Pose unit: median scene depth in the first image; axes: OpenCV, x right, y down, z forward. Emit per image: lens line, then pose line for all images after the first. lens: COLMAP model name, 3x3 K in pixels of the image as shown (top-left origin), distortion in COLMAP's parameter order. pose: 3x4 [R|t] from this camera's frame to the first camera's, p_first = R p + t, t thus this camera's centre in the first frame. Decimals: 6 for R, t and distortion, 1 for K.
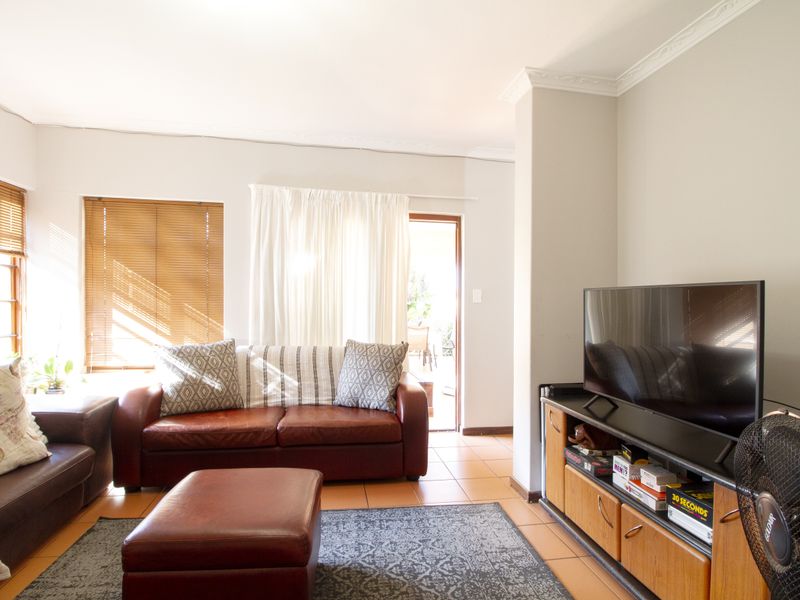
lens RADIAL K [[422.2, 0, 400.5], [0, 422.2, 302.7], [0, 0, 1]] dist [0.000282, -0.000486]
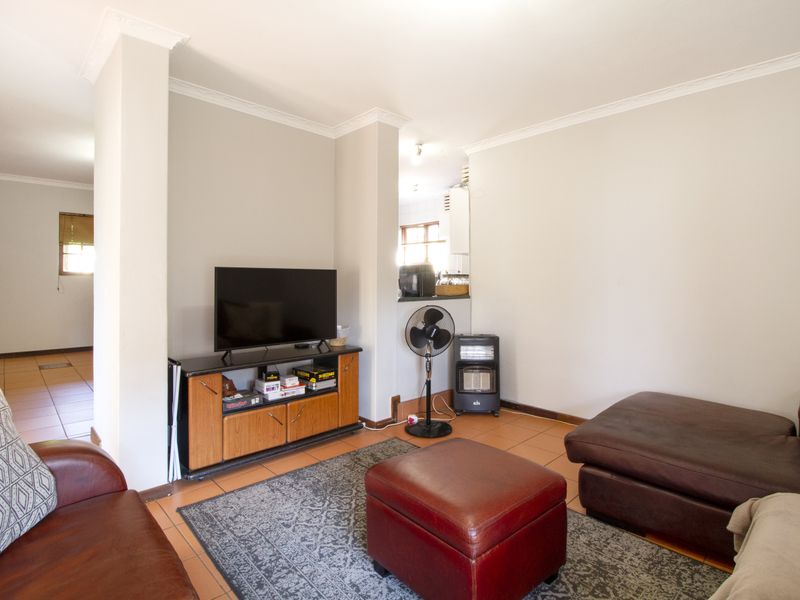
lens RADIAL K [[422.2, 0, 402.5], [0, 422.2, 294.7], [0, 0, 1]] dist [0.000282, -0.000486]
pose [[-0.557334, -0.041903, 0.829231, -0.917066], [-0.005847, 0.998899, 0.046547, -0.008152], [-0.830268, 0.021093, -0.556965, 1.381060]]
